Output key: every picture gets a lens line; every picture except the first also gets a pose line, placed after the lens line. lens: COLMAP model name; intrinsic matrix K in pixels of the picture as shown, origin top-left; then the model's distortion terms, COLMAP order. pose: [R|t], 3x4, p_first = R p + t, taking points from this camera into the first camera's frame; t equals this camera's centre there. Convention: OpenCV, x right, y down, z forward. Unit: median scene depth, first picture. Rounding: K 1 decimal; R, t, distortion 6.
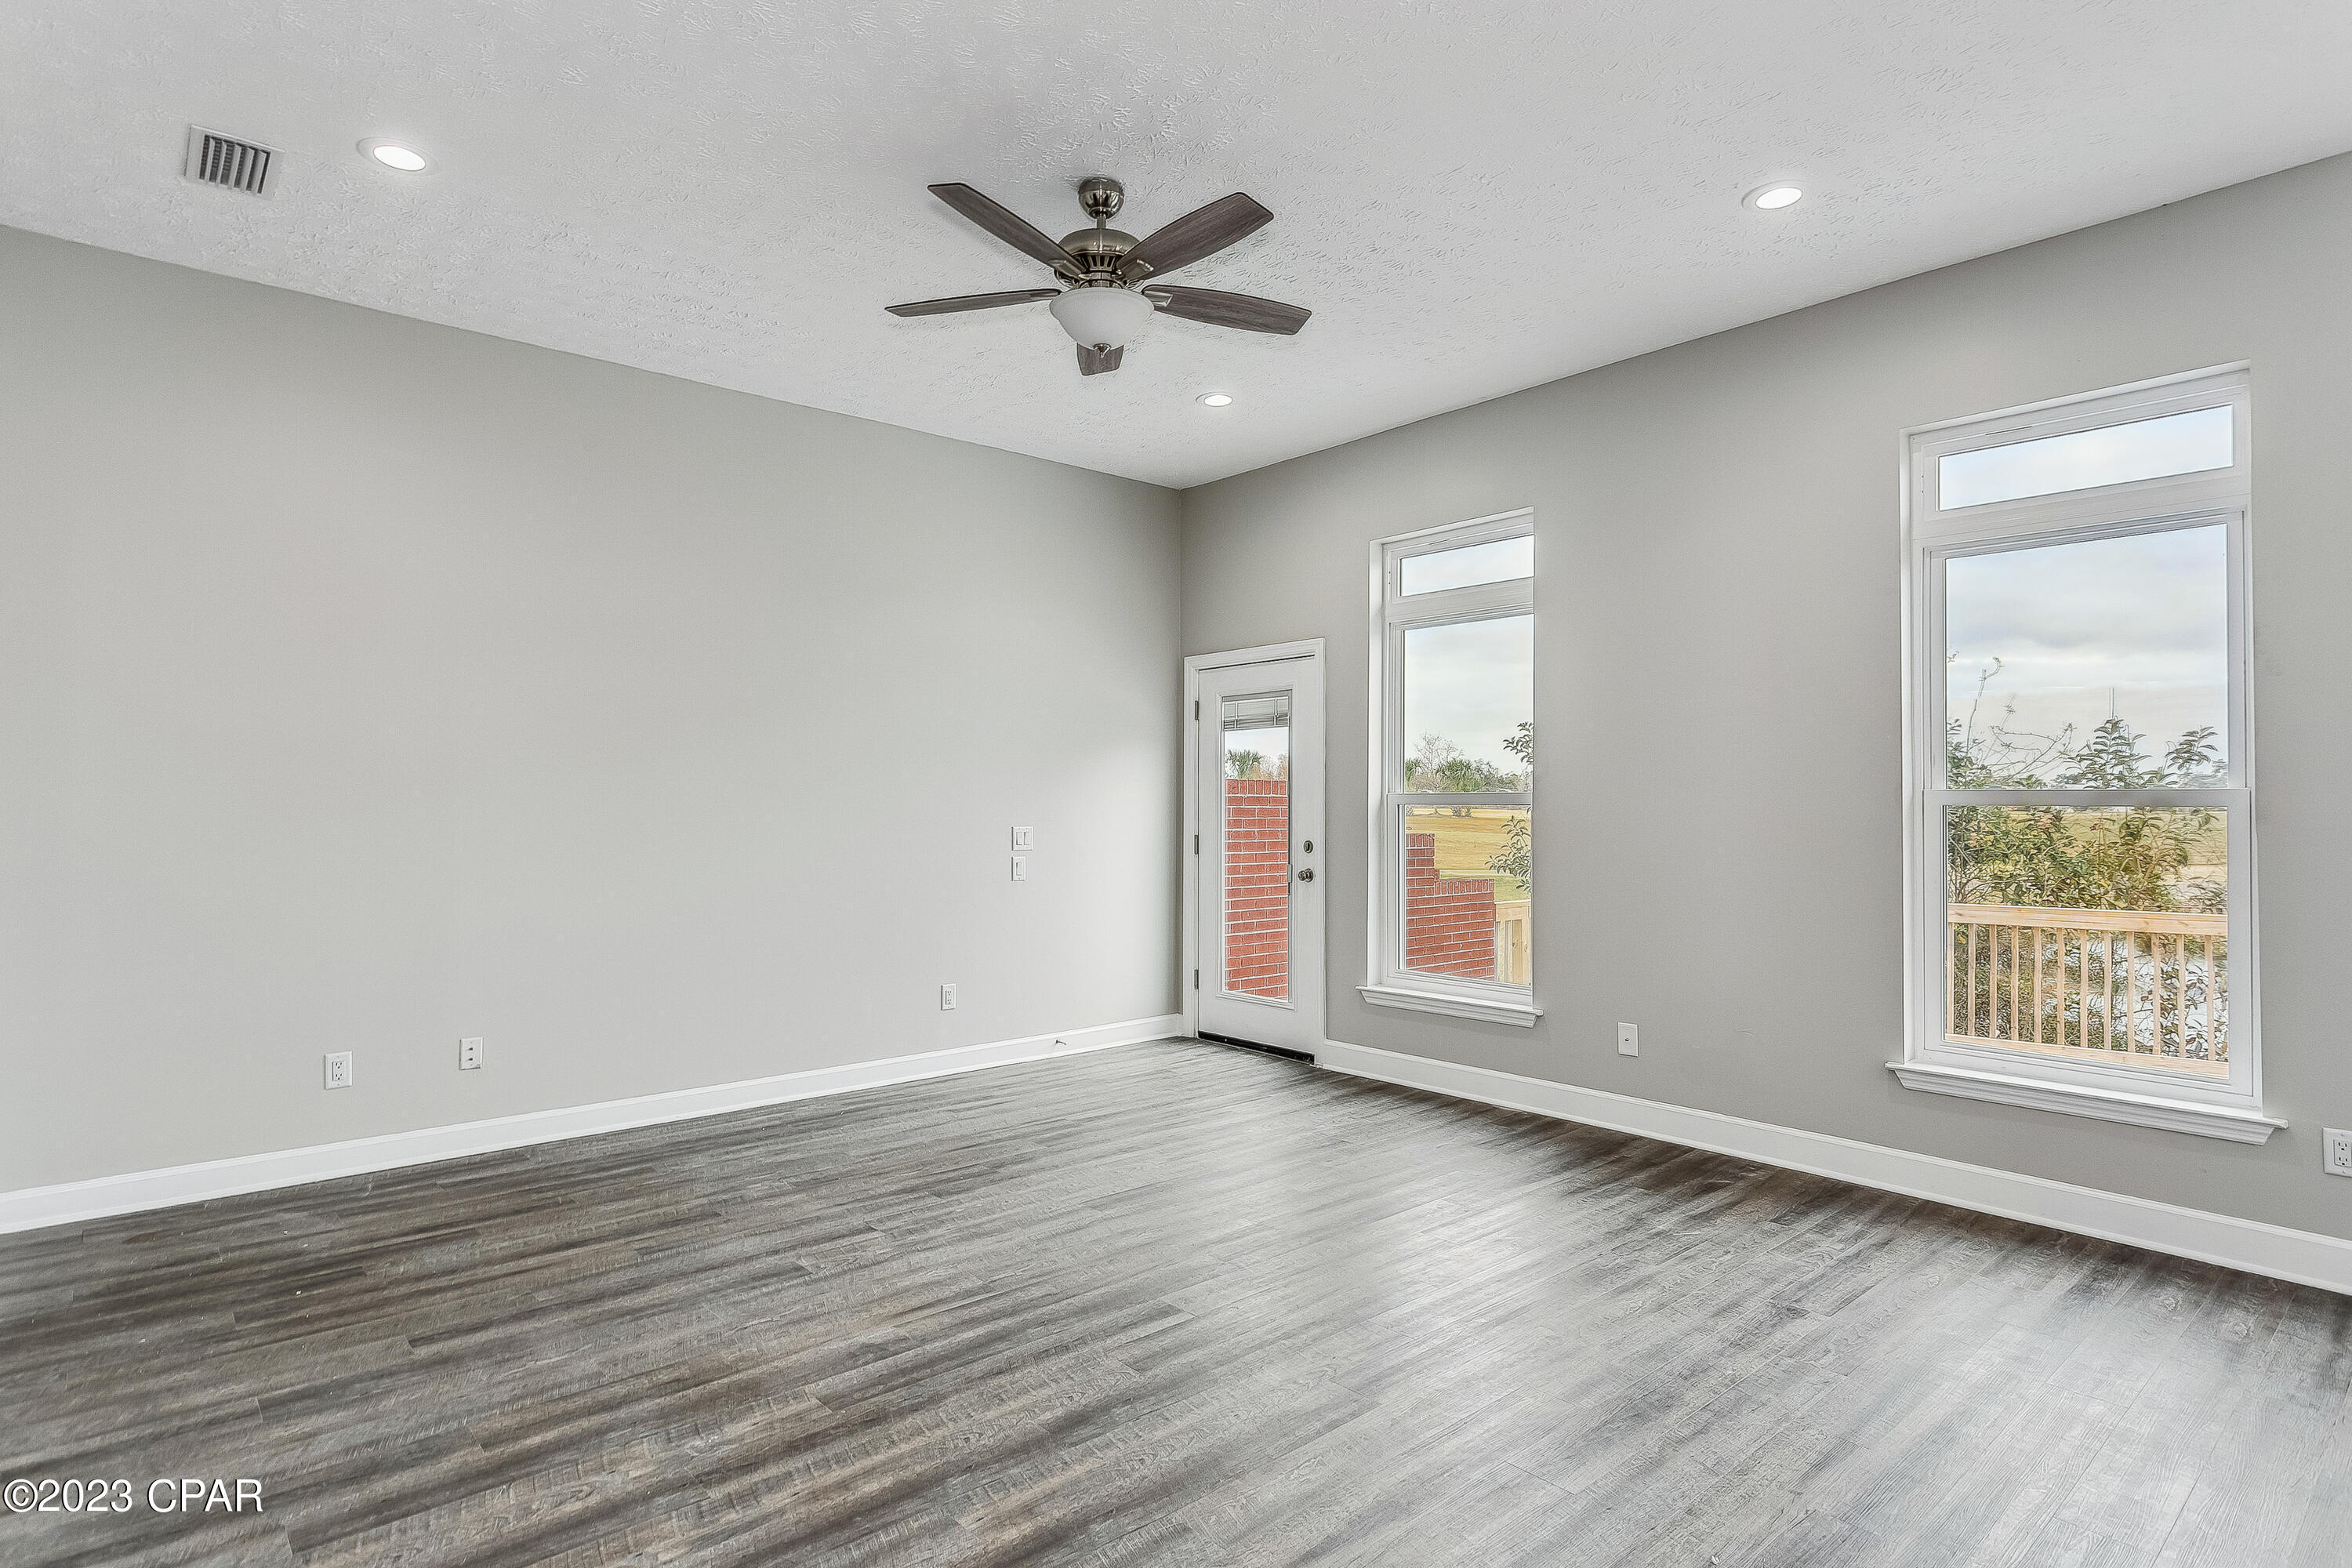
lens RADIAL K [[1221.7, 0, 1171.7], [0, 1221.7, 771.6], [0, 0, 1]] dist [-0.000541, 0.001283]
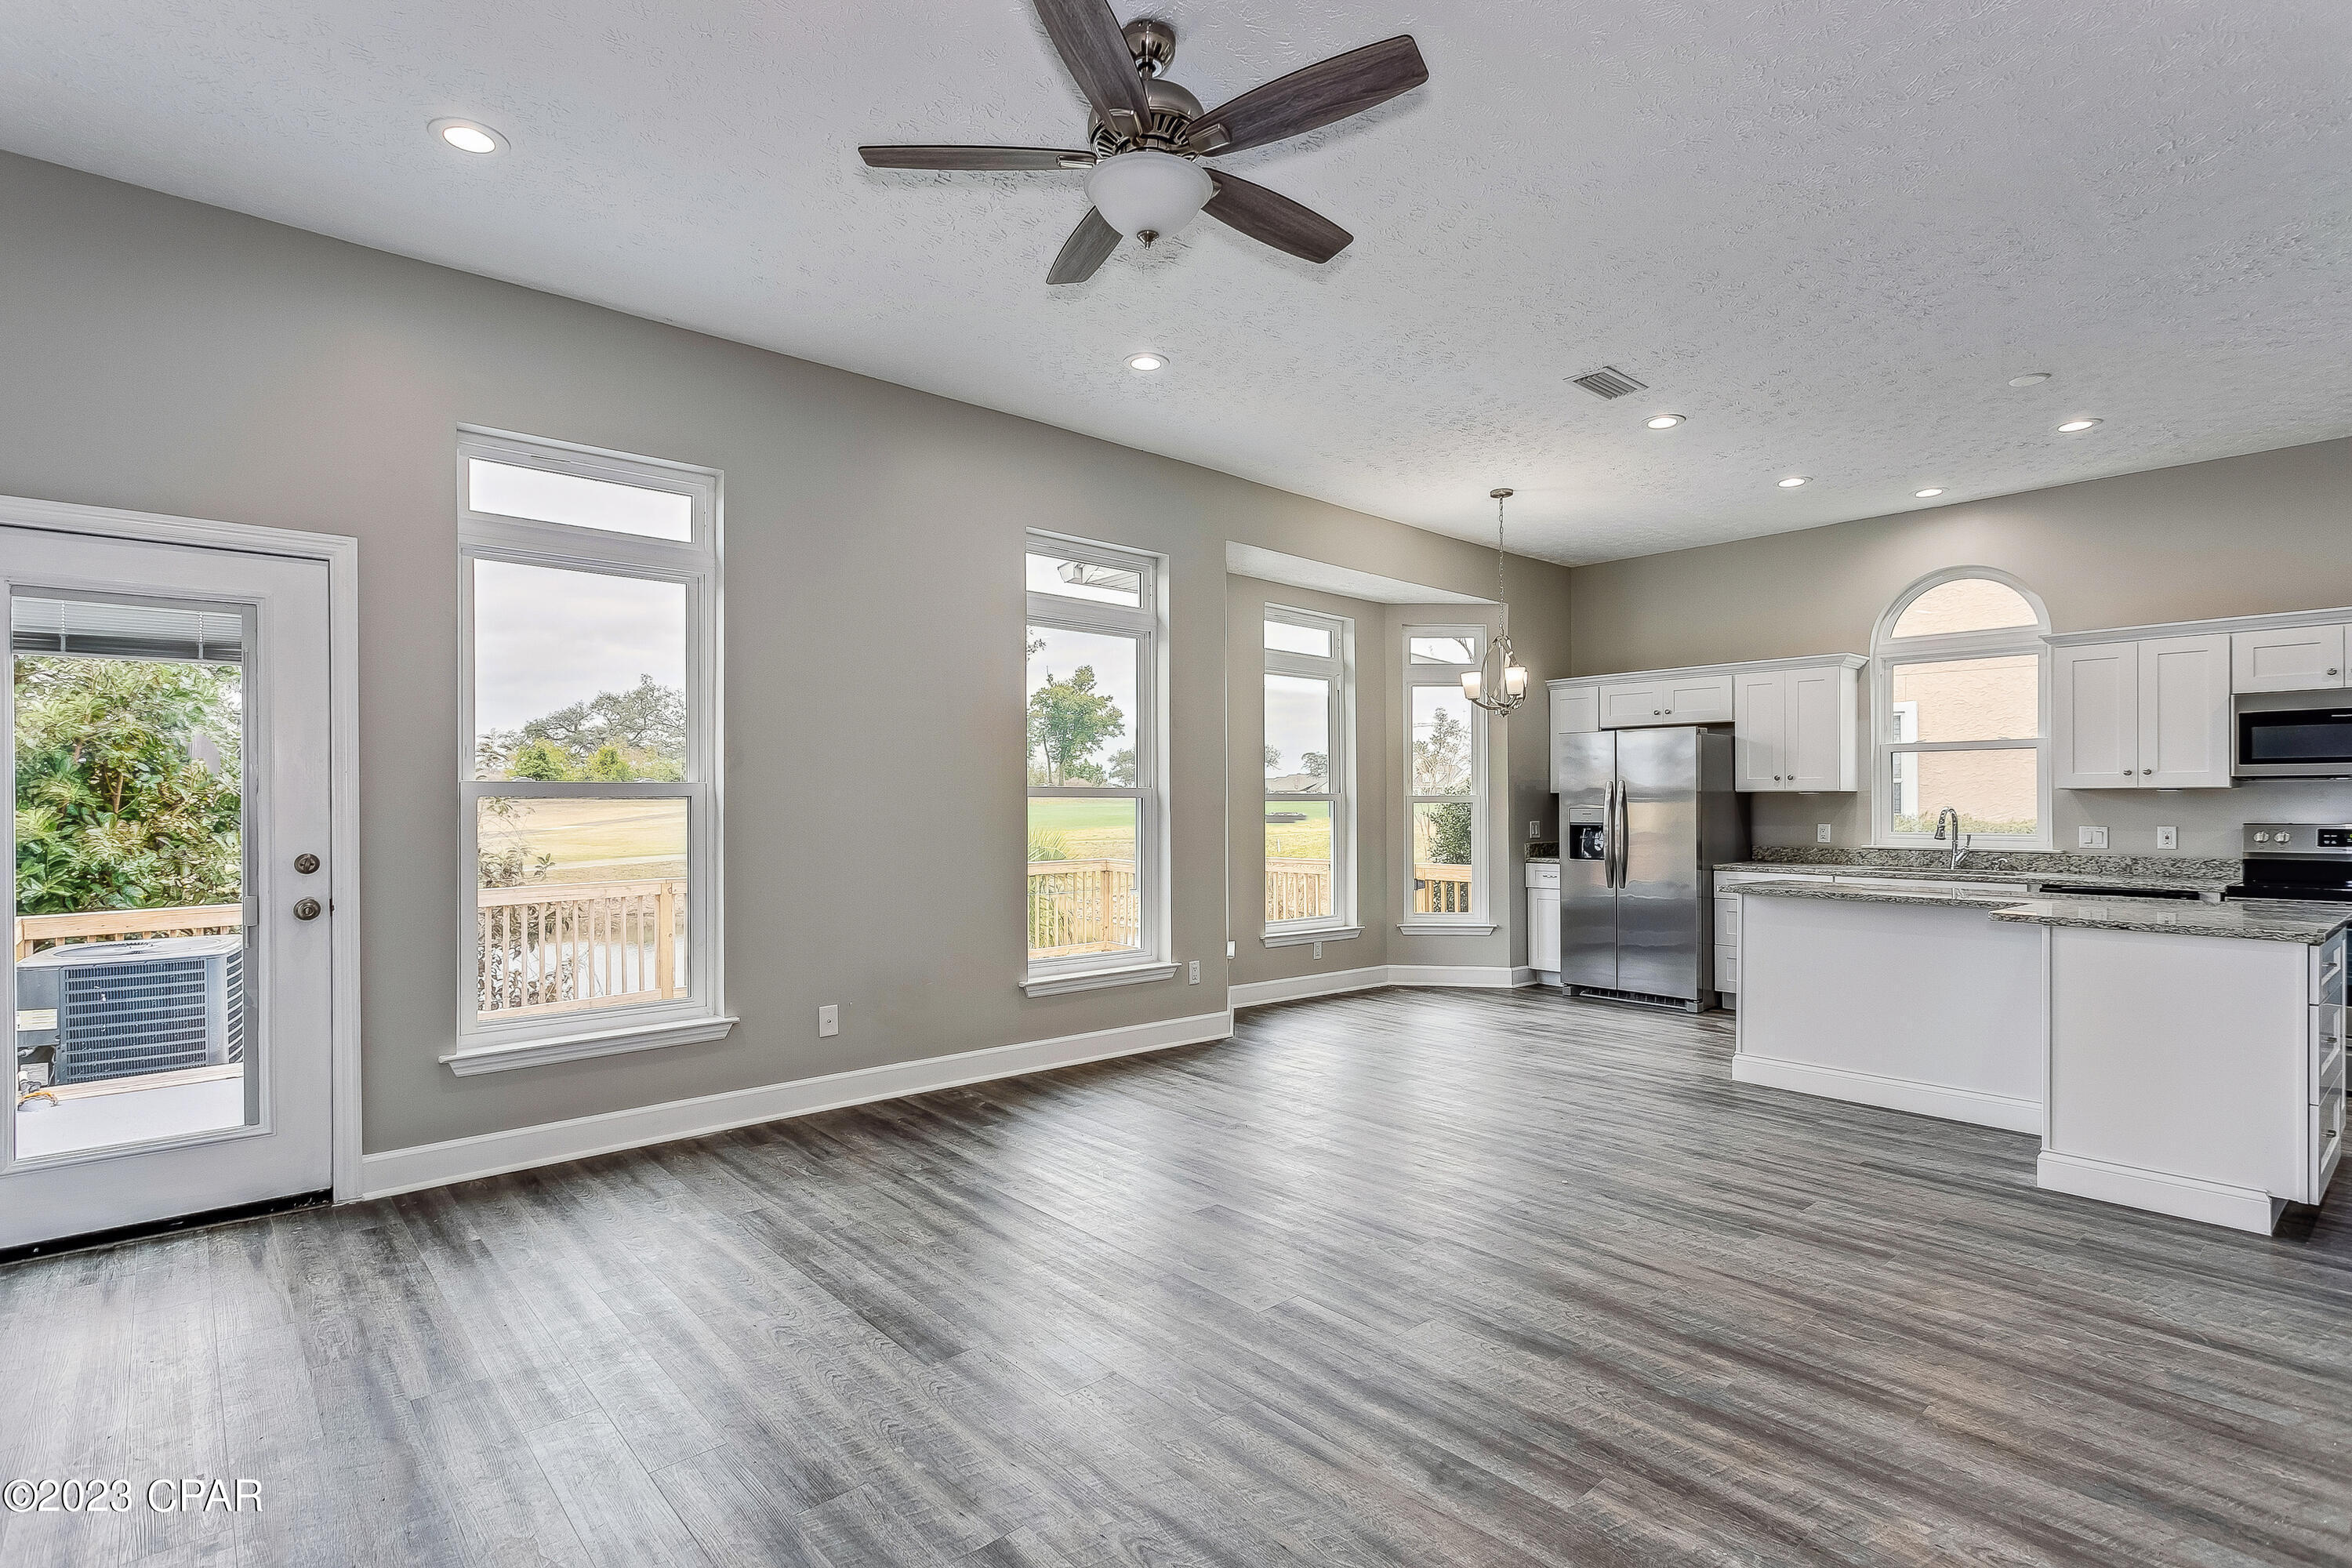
lens RADIAL K [[1134.9, 0, 1159.2], [0, 1134.9, 810.8], [0, 0, 1]] dist [0.004578, 0.001059]
pose [[0.001118, -0.013821, 0.999904, -0.752574], [-0.027376, 0.999529, 0.013846, 0.023102], [-0.999625, -0.027389, 0.000739, 0.913109]]
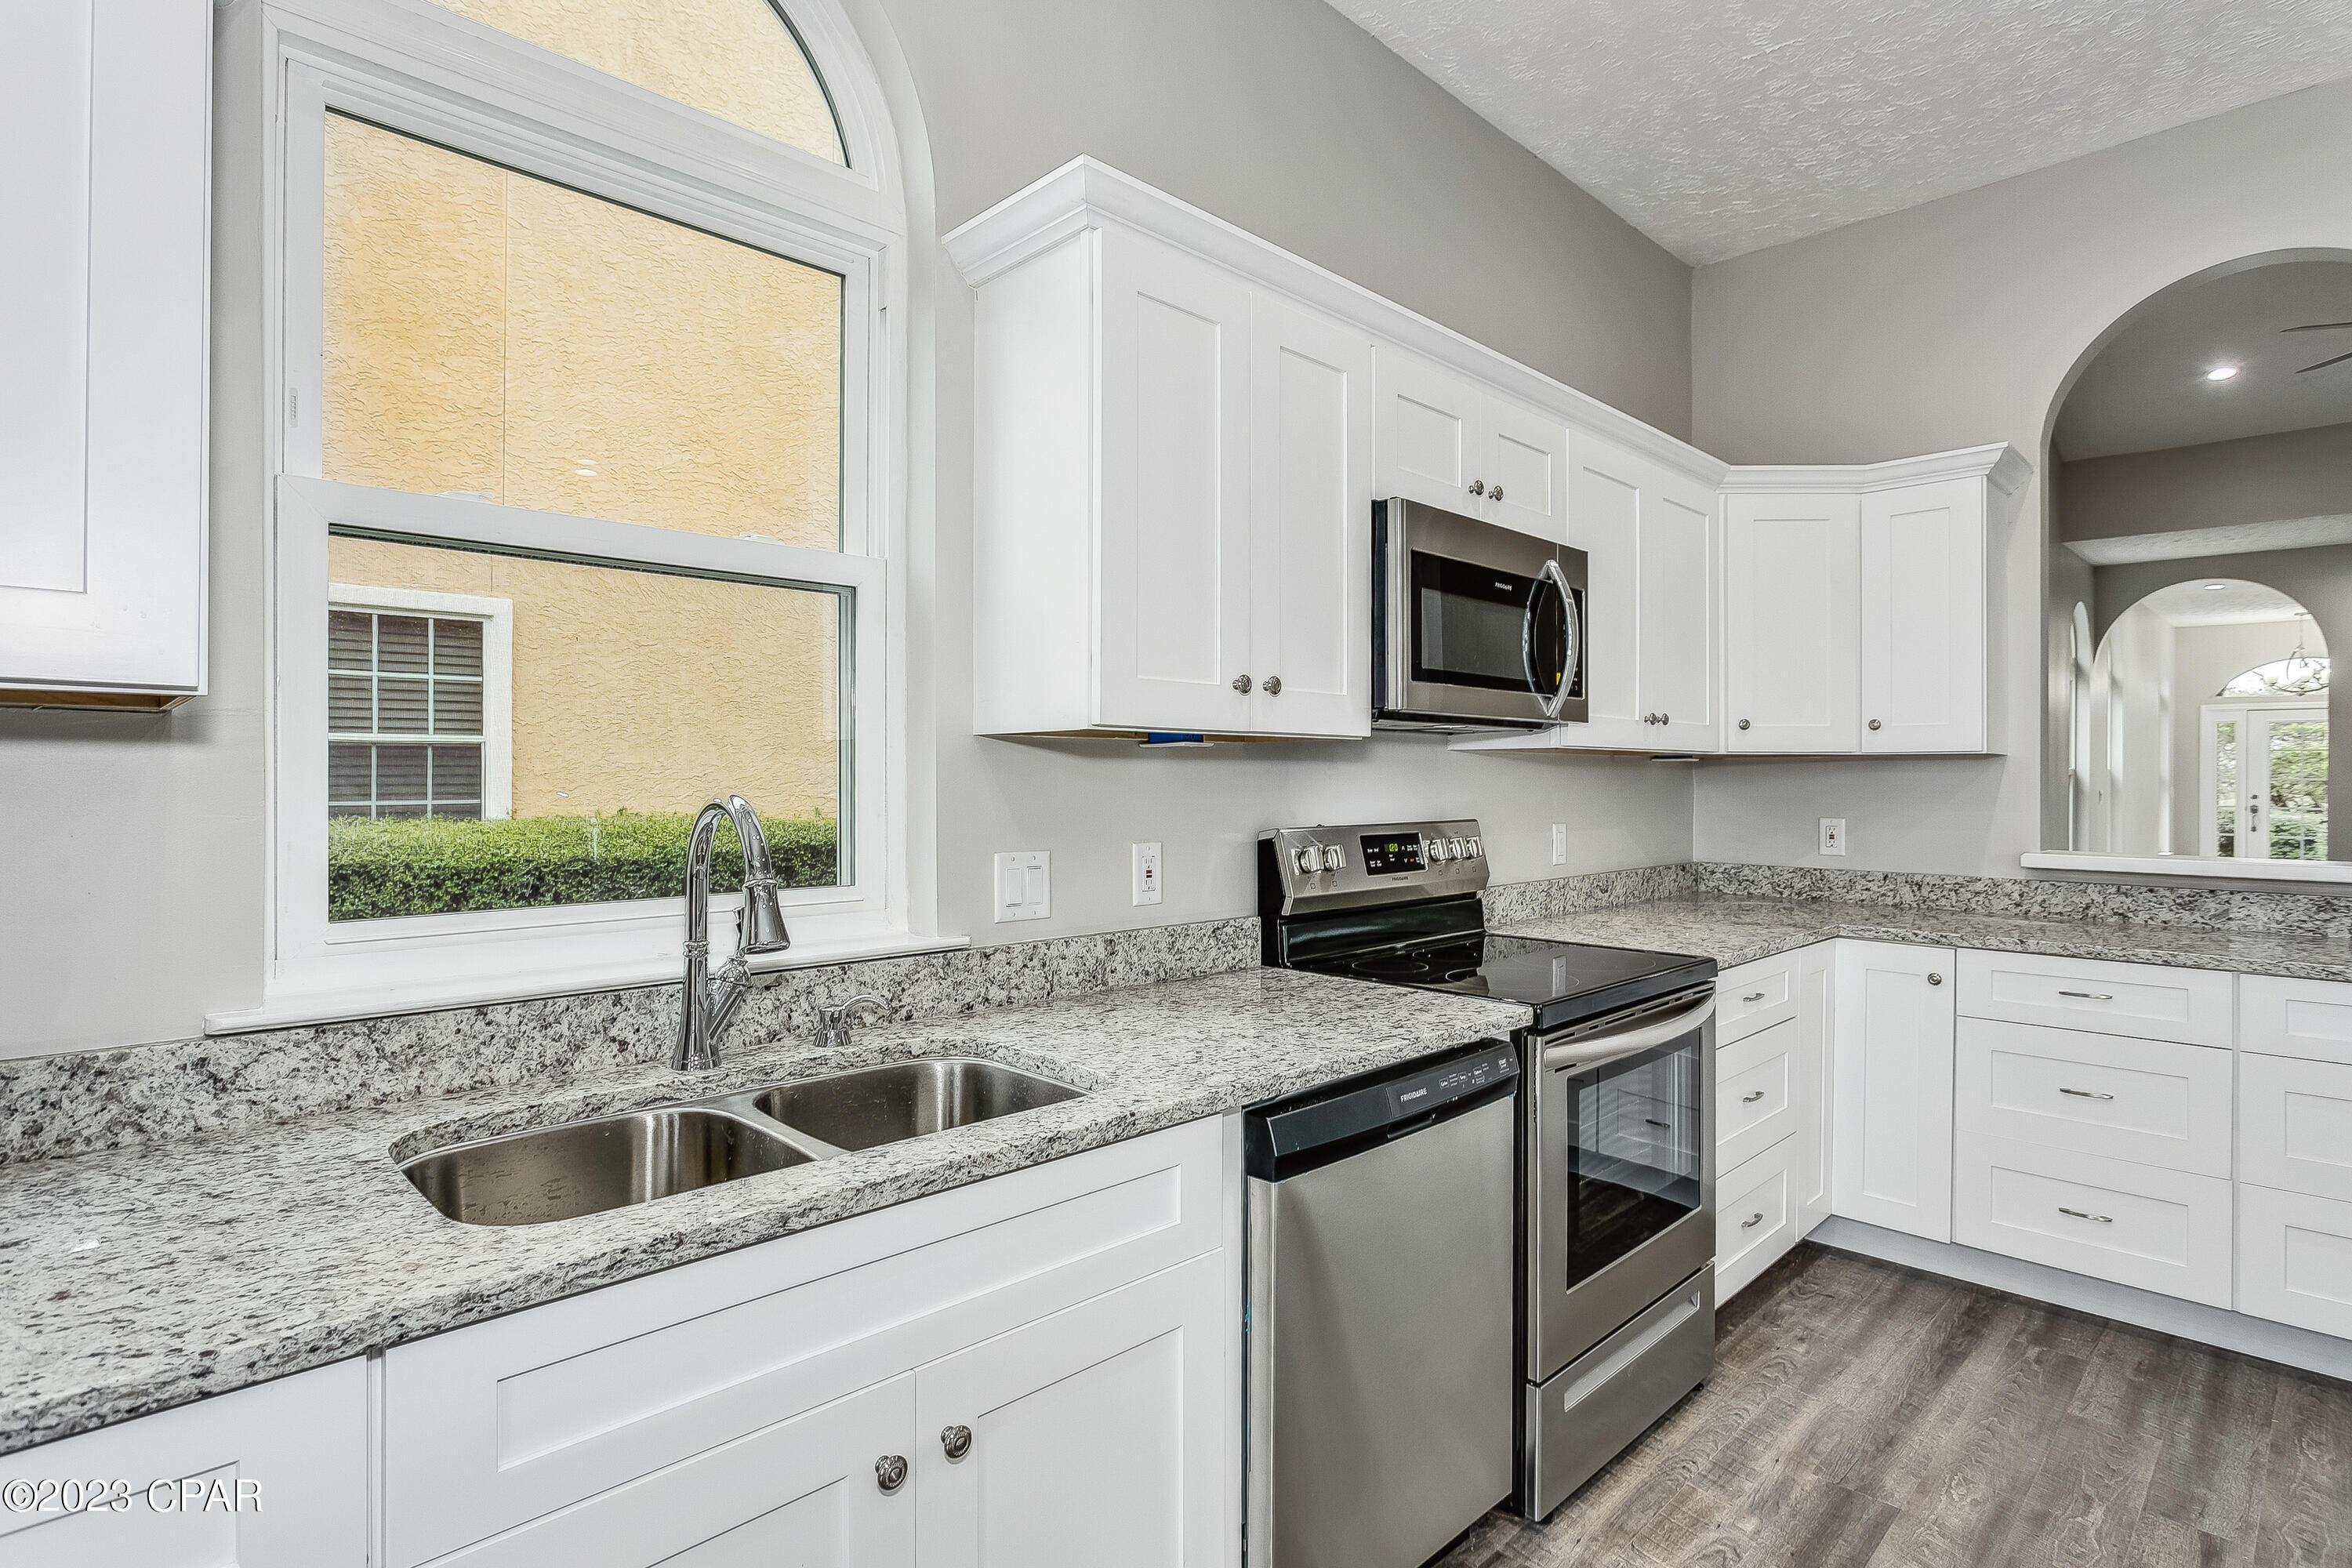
lens RADIAL K [[1173.8, 0, 1171.2], [0, 1173.8, 778.2], [0, 0, 1]] dist [-0.012700, 0.002081]
pose [[-0.998697, -0.007096, -0.050528, 0.847691], [-0.005534, 0.999504, -0.030987, 0.013765], [0.050723, -0.030667, -0.998242, 0.114032]]
